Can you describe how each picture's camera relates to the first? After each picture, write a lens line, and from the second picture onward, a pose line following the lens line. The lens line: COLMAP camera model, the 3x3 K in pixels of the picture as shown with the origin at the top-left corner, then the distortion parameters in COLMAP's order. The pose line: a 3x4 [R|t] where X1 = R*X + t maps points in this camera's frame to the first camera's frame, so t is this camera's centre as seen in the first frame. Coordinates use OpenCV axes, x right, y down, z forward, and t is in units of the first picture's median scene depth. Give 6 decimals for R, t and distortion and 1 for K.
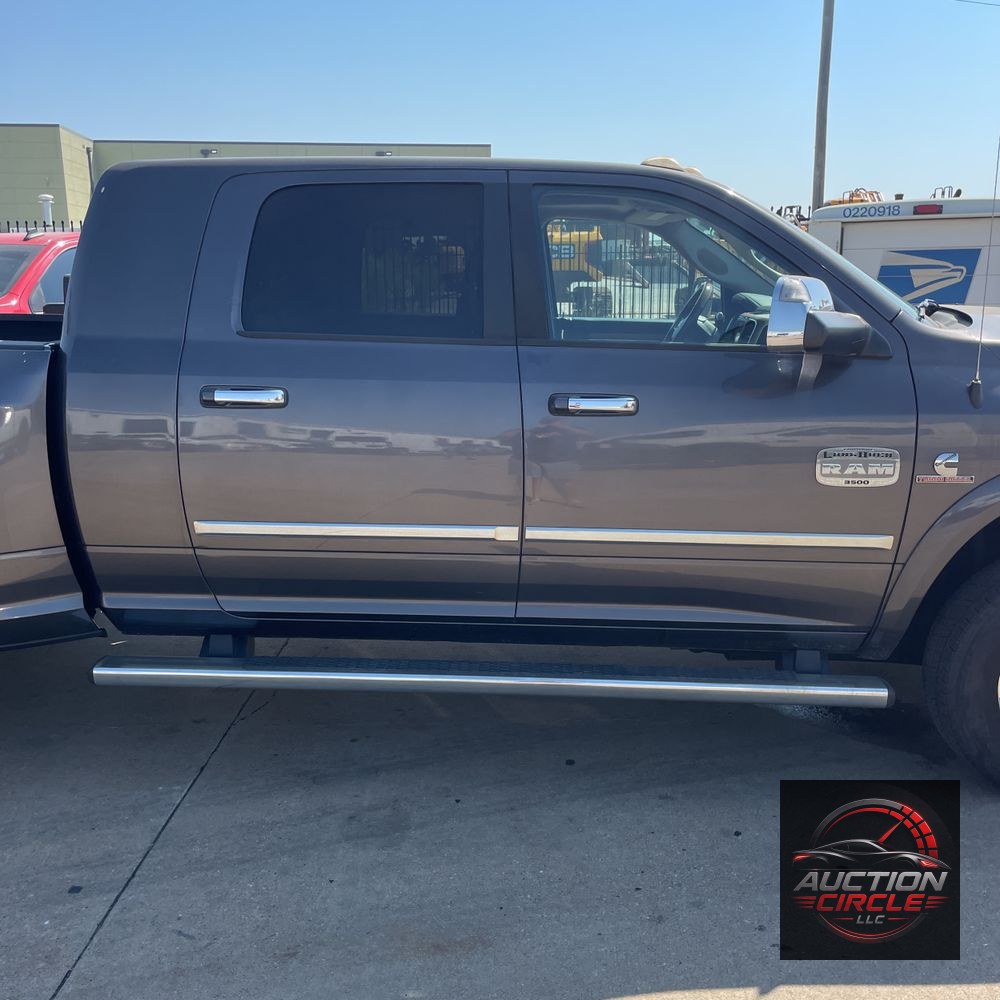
lens RADIAL K [[1009.1, 0, 500.0], [0, 1009.1, 500.0], [0, 0, 1]] dist [0.094932, -0.134519]
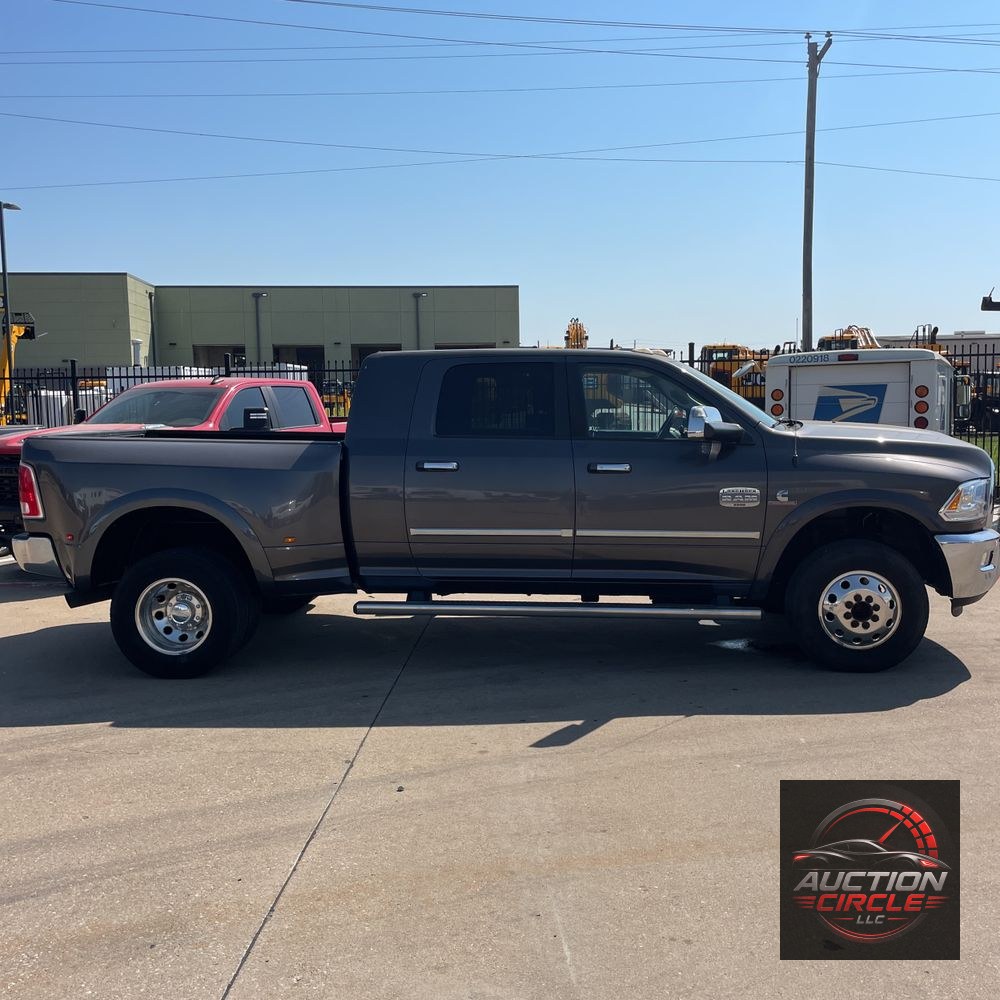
lens RADIAL K [[1009.1, 0, 500.0], [0, 1009.1, 500.0], [0, 0, 1]] dist [0.094932, -0.134519]
pose [[0.999679, -0.005575, -0.024714, -0.074810], [0.002518, 0.992523, -0.122035, 0.209132], [0.025209, 0.121934, 0.992218, -0.977605]]
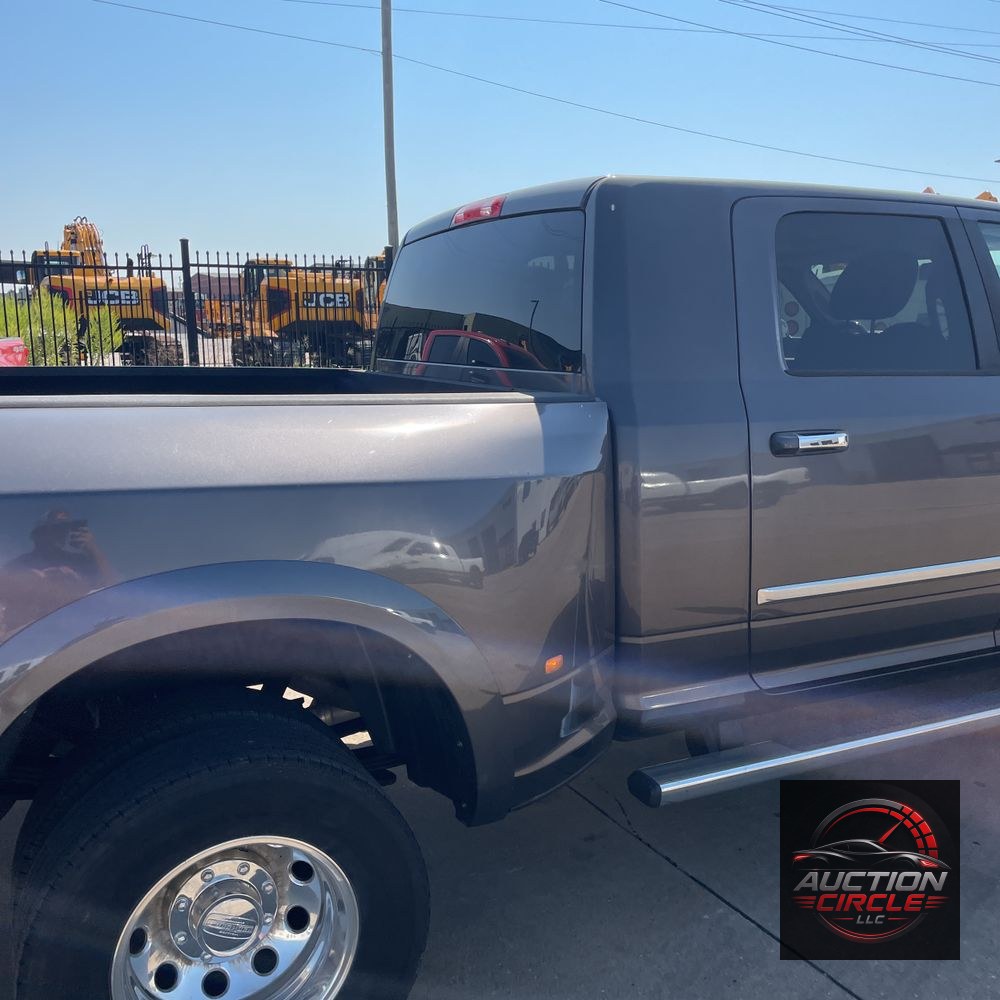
lens RADIAL K [[1009.1, 0, 500.0], [0, 1009.1, 500.0], [0, 0, 1]] dist [0.094932, -0.134519]
pose [[0.868403, -0.080841, 0.489224, -0.909445], [0.104742, 0.994264, -0.021630, -0.058905], [-0.484670, 0.070026, 0.871890, 0.352404]]
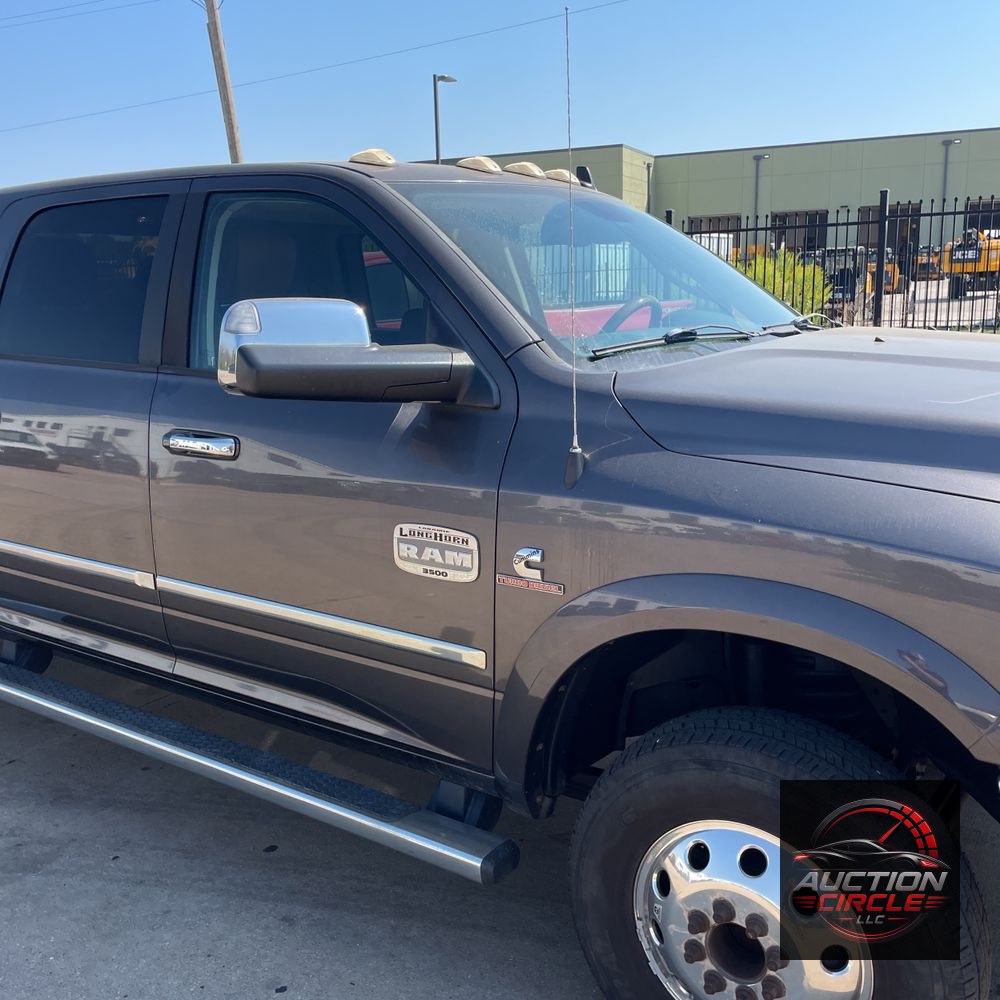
lens RADIAL K [[1009.1, 0, 500.0], [0, 1009.1, 500.0], [0, 0, 1]] dist [0.094932, -0.134519]
pose [[0.858496, 0.092146, -0.504474, 0.725047], [-0.093957, 0.995335, 0.021911, -0.086850], [0.504140, 0.028588, 0.863149, 0.366828]]
